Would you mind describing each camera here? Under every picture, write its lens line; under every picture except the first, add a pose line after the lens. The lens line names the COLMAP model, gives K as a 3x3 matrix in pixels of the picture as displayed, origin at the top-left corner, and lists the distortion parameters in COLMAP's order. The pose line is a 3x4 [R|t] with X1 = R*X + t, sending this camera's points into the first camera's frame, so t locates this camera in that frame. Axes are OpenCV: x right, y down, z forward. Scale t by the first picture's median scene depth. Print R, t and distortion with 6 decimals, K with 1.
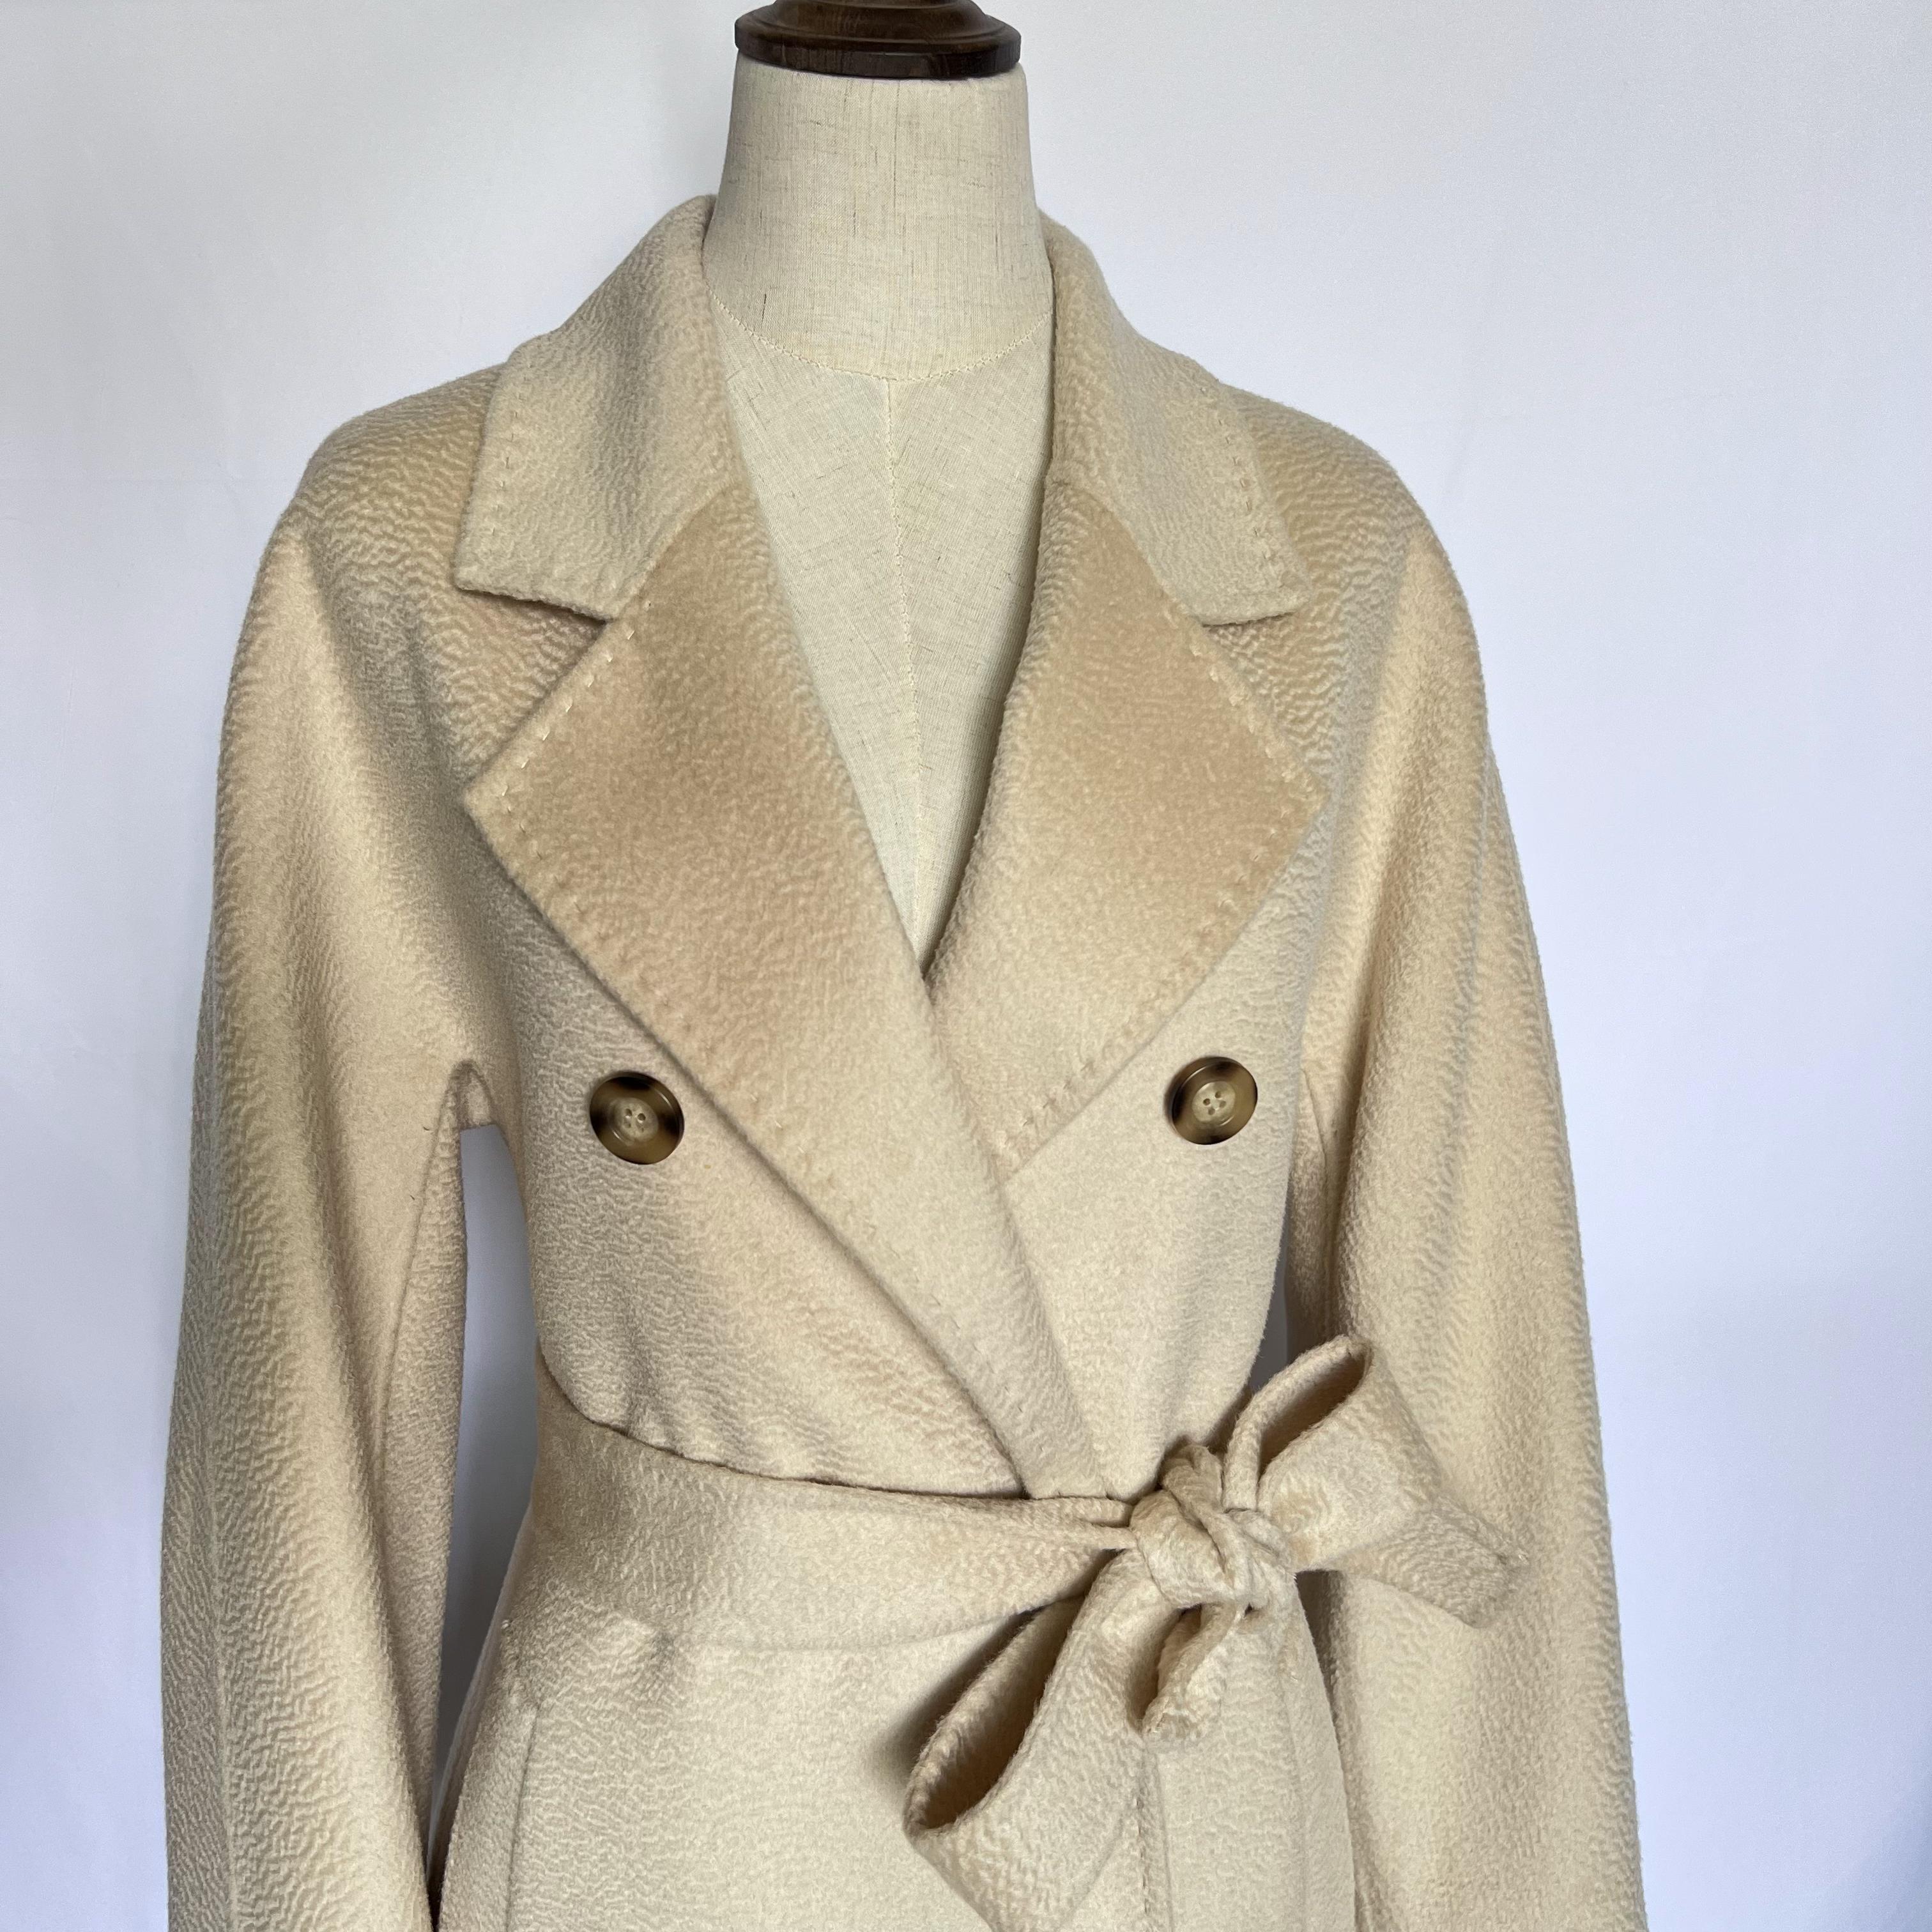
lens RADIAL K [[1925.0, 0, 941.6], [0, 1925.0, 984.8], [0, 0, 1]] dist [0.136232, -0.306847]
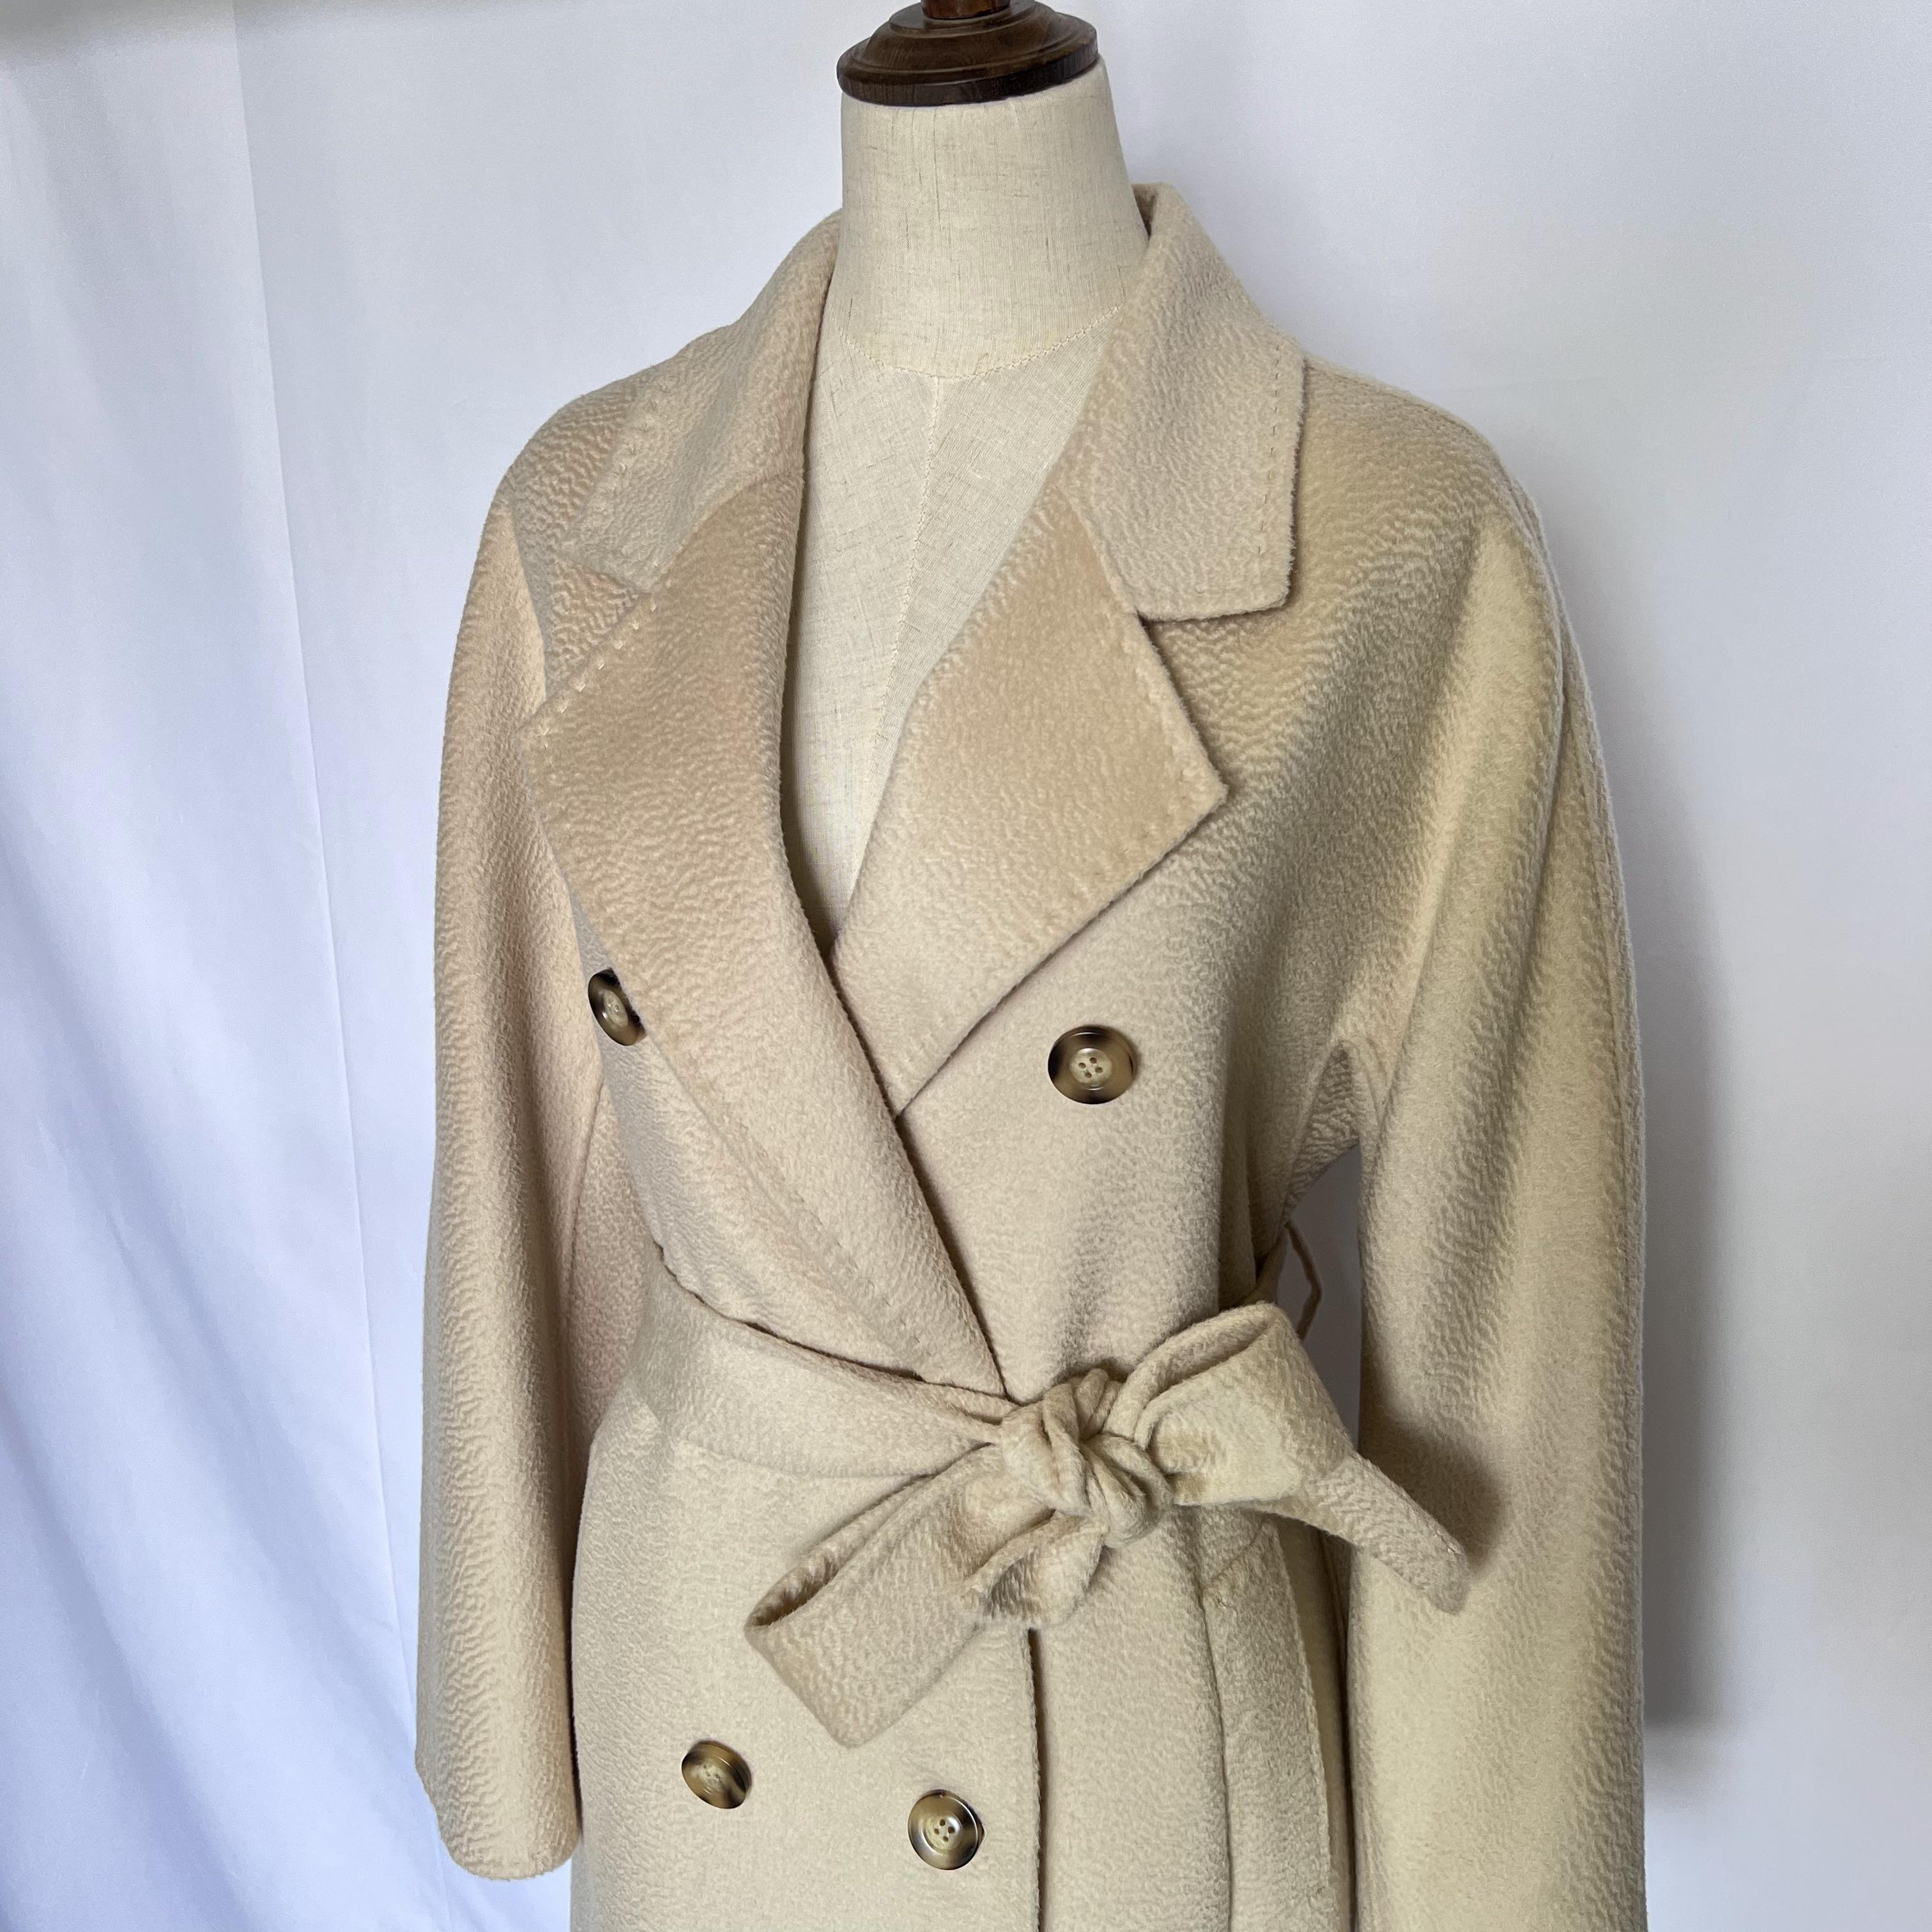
lens RADIAL K [[1908.9, 0, 953.8], [0, 1908.9, 968.5], [0, 0, 1]] dist [0.192289, -0.492918]
pose [[0.898913, 0.134599, -0.416940, 0.492086], [-0.101447, 0.989722, 0.100791, -0.091188], [0.426221, -0.048305, 0.903328, -0.007739]]
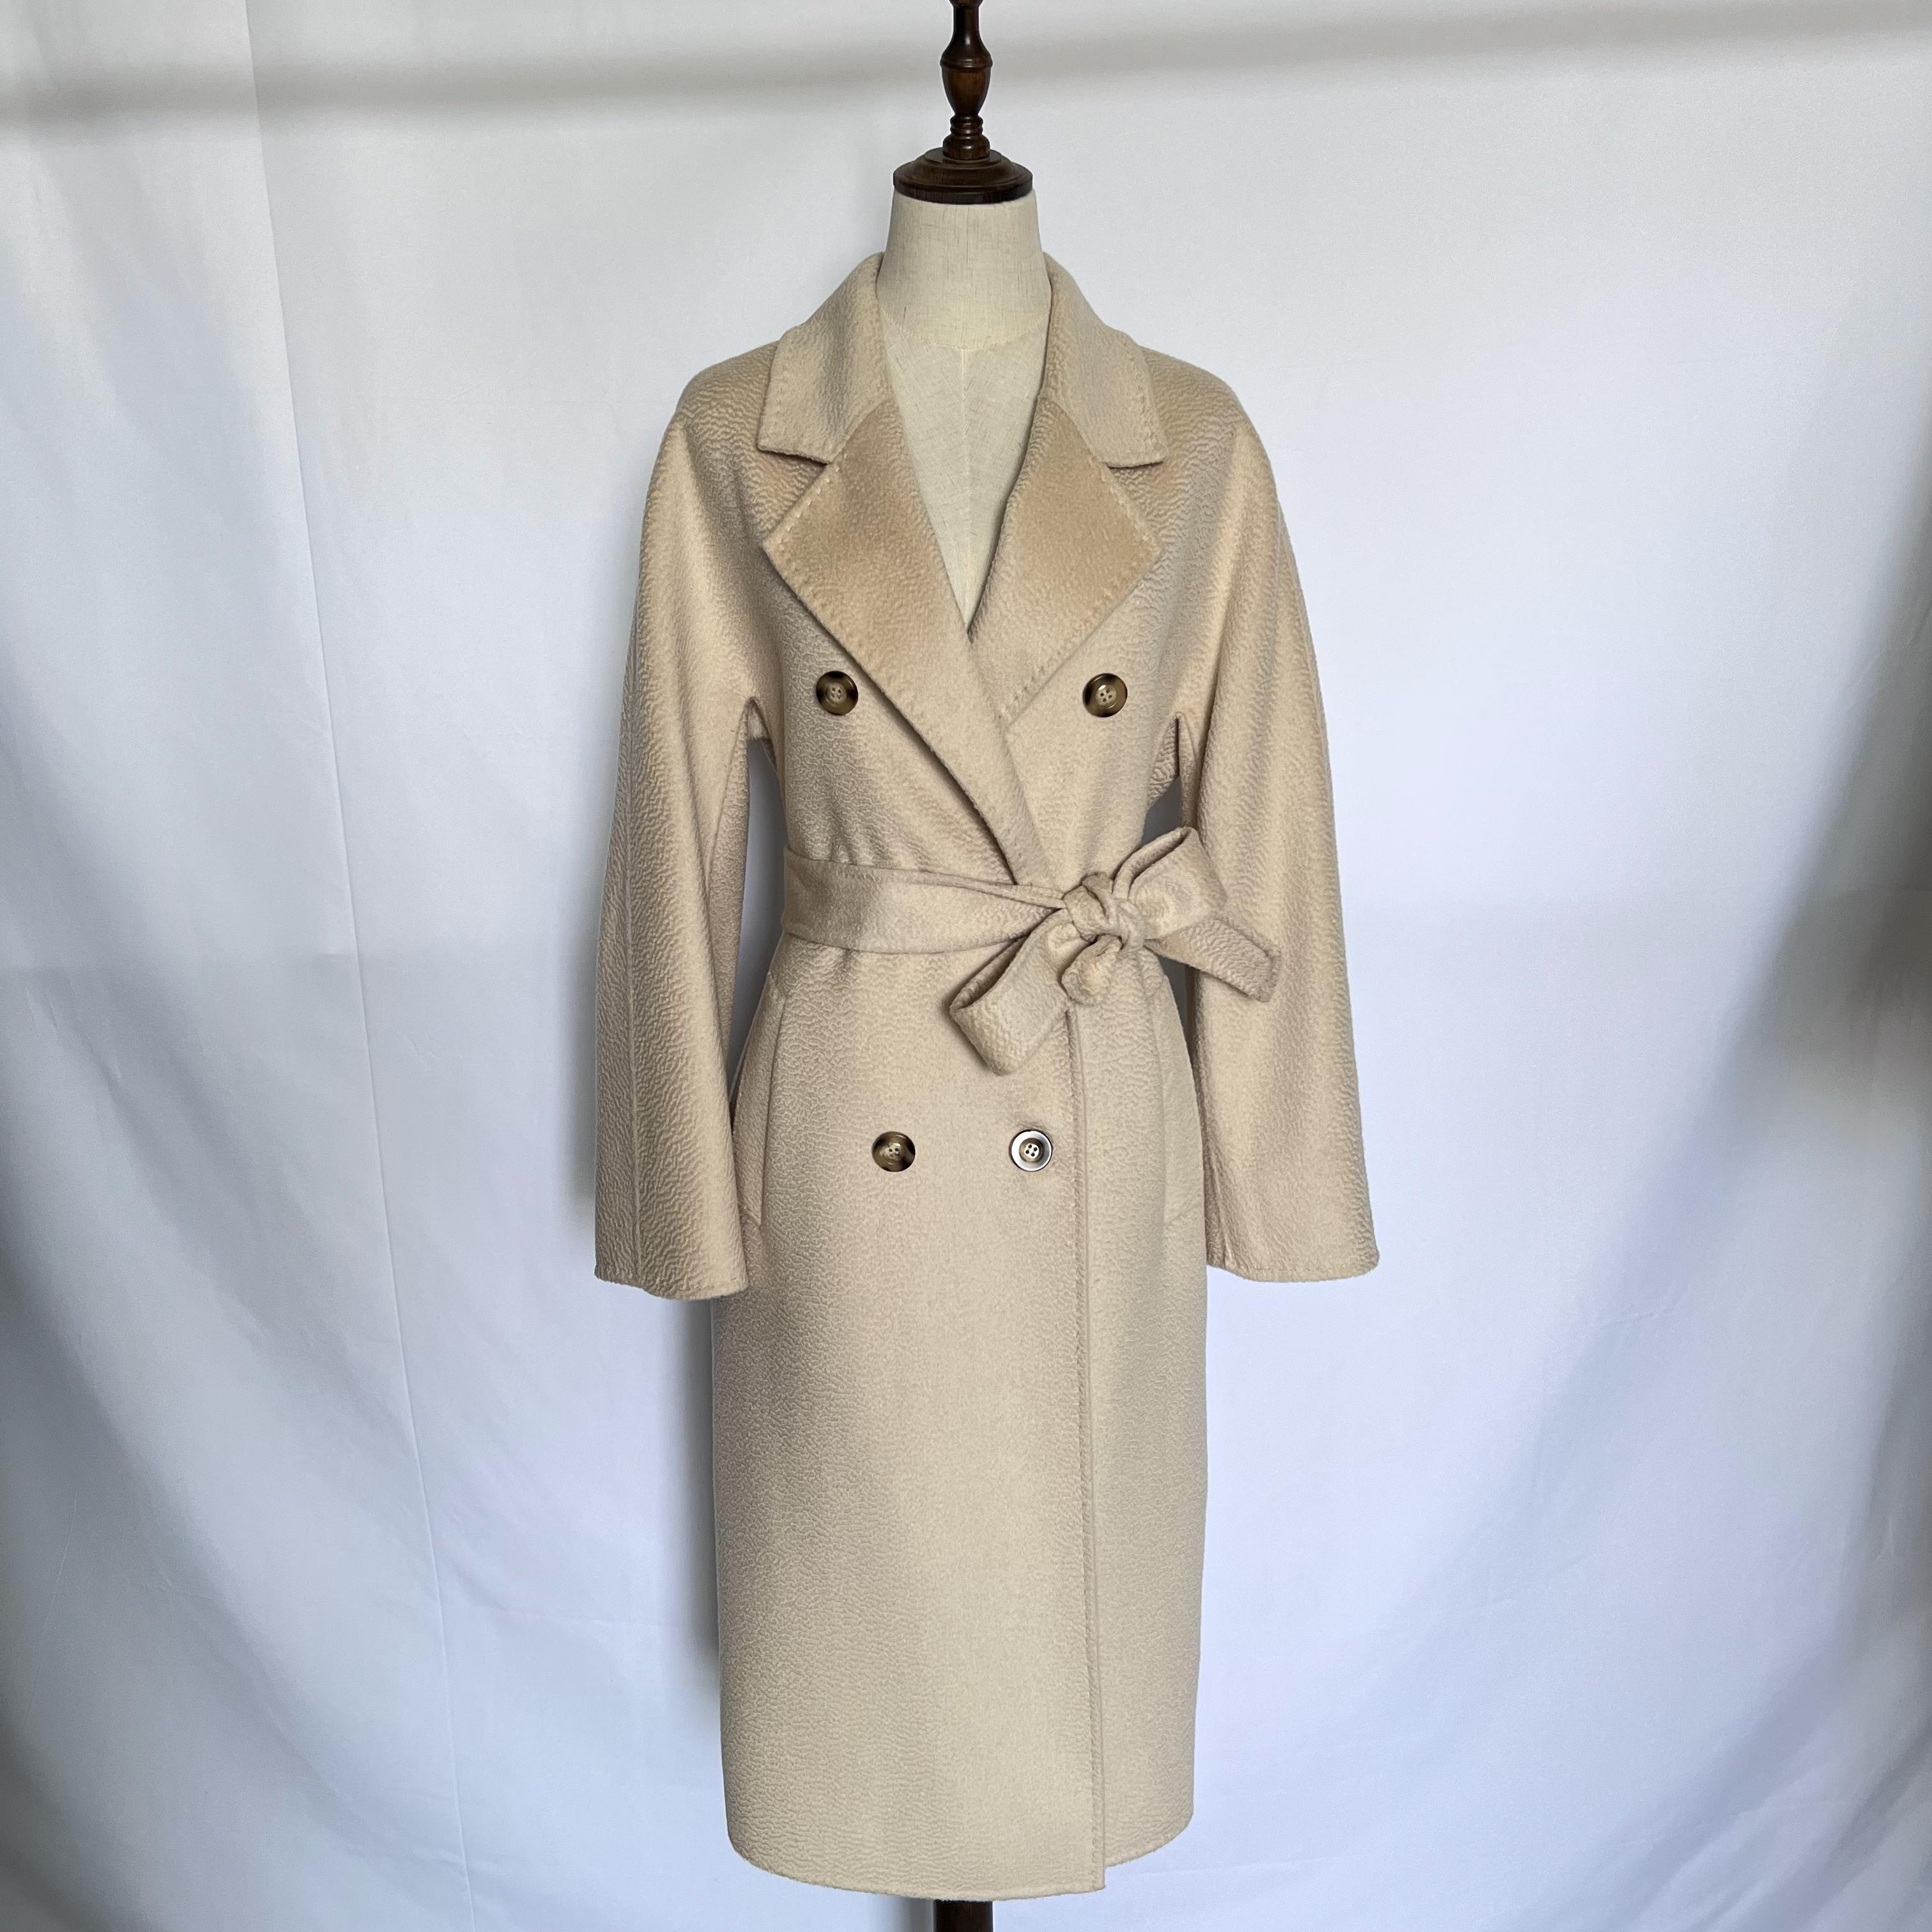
lens RADIAL K [[1908.9, 0, 953.8], [0, 1908.9, 968.5], [0, 0, 1]] dist [0.192289, -0.492918]
pose [[0.995652, 0.022515, -0.090389, 0.164248], [-0.020201, 0.999446, 0.026434, 0.294846], [0.090935, -0.024493, 0.995556, -1.071921]]
